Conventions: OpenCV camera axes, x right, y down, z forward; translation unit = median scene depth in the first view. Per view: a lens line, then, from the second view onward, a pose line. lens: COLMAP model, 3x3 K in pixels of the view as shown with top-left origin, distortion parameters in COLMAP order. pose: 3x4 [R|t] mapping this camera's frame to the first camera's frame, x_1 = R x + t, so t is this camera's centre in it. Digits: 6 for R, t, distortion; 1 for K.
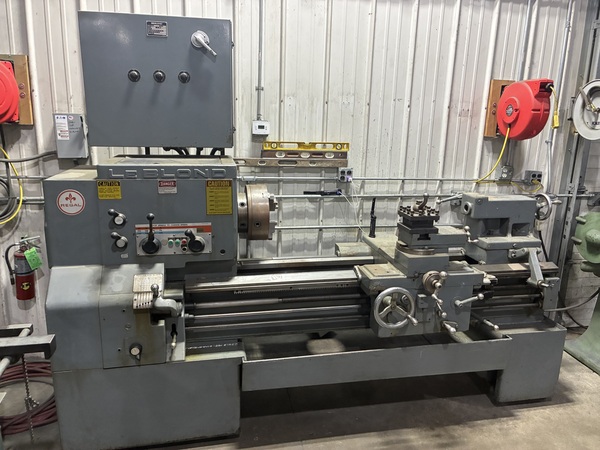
lens RADIAL K [[455.7, 0, 303.0], [0, 455.7, 221.8], [0, 0, 1]] dist [0.047392, -0.069467]
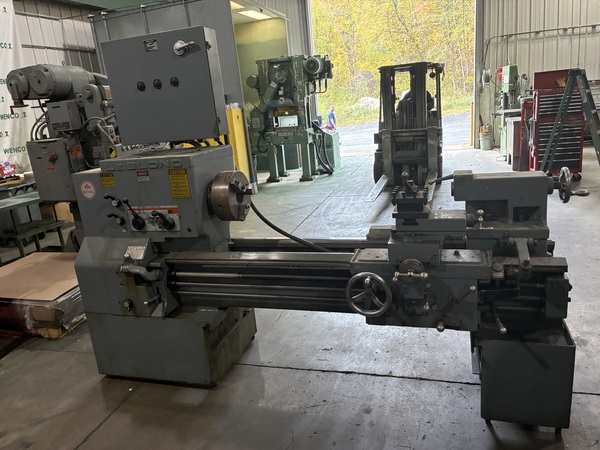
lens RADIAL K [[460.7, 0, 298.6], [0, 460.7, 226.0], [0, 0, 1]] dist [0.032408, -0.000027]
pose [[0.858523, 0.024742, -0.512178, 0.563276], [-0.002147, 0.999000, 0.044661, 0.001345], [0.512771, -0.037242, 0.857717, 0.109341]]
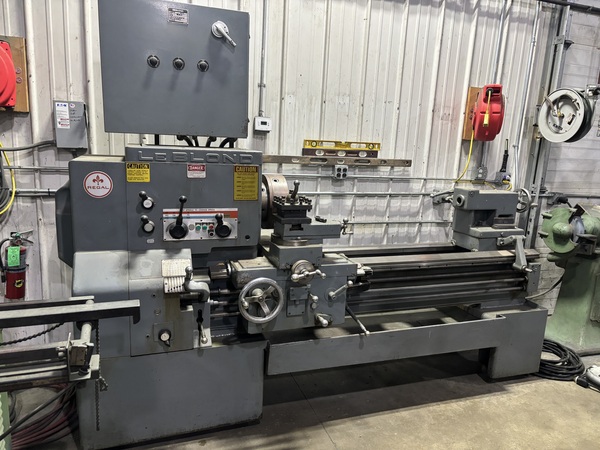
lens RADIAL K [[452.7, 0, 301.7], [0, 452.7, 233.3], [0, 0, 1]] dist [0.050388, -0.052699]
pose [[0.989656, -0.009236, 0.143163, -0.168492], [0.012436, 0.999692, -0.021474, 0.066692], [-0.142920, 0.023032, 0.989466, -0.011063]]
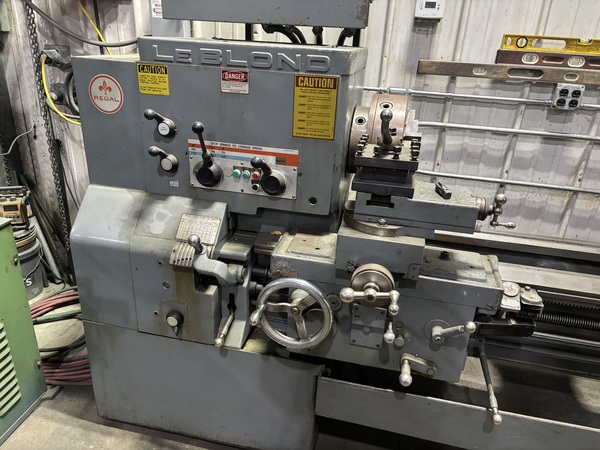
lens RADIAL K [[452.7, 0, 297.6], [0, 452.7, 229.9], [0, 0, 1]] dist [0.050388, -0.052699]
pose [[0.909045, 0.184954, -0.373402, 0.034001], [-0.122519, 0.975123, 0.184728, -0.004855], [0.398279, -0.122177, 0.909091, 0.363796]]
